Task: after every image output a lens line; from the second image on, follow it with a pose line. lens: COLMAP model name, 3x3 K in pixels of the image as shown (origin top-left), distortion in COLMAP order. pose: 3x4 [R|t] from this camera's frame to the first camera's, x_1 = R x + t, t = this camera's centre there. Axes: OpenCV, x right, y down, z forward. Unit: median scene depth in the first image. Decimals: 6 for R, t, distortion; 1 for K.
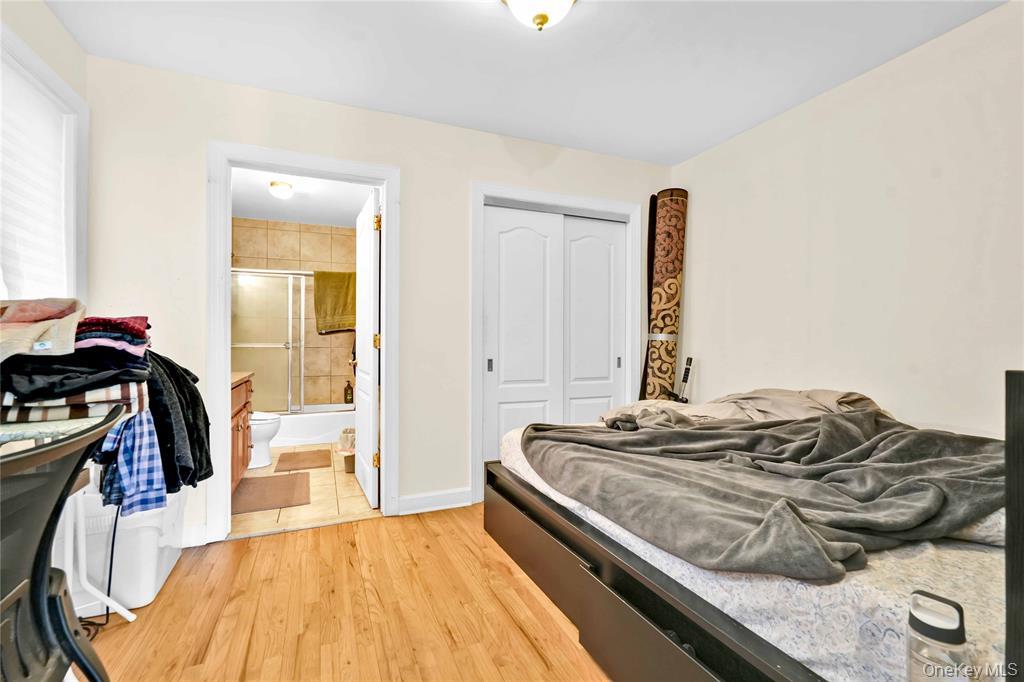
lens RADIAL K [[454.9, 0, 507.6], [0, 454.9, 343.1], [0, 0, 1]] dist [-0.007393, 0.001020]
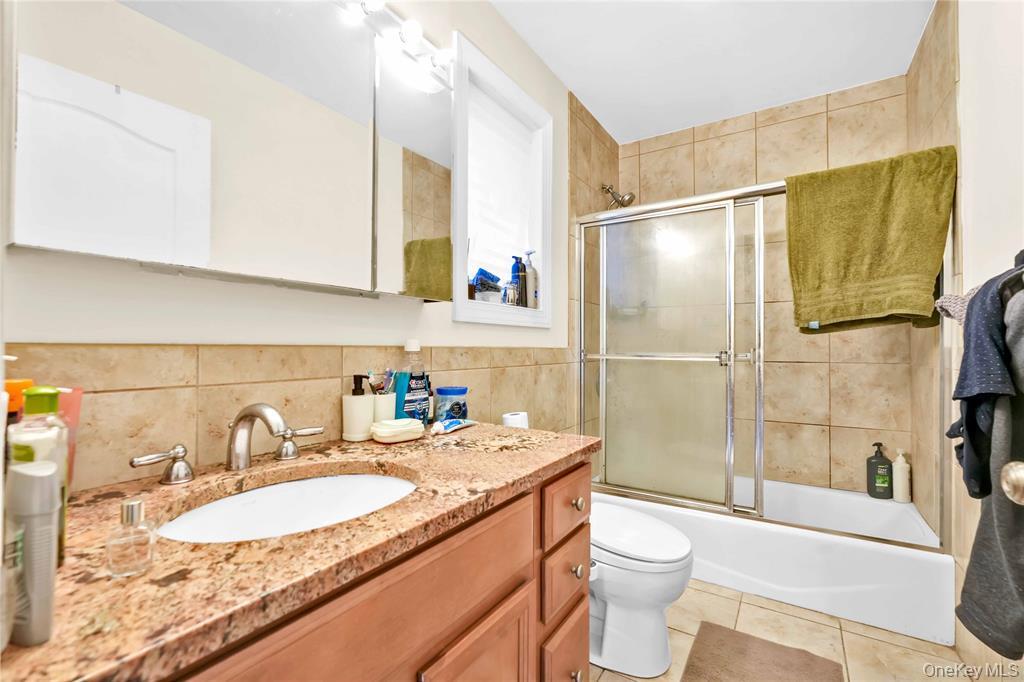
lens RADIAL K [[454.9, 0, 507.6], [0, 454.9, 343.1], [0, 0, 1]] dist [-0.007393, 0.001020]
pose [[0.574956, -0.011590, -0.818102, -0.226252], [-0.000281, 0.999897, -0.014363, -0.003036], [0.818184, 0.008488, 0.574893, 0.532316]]
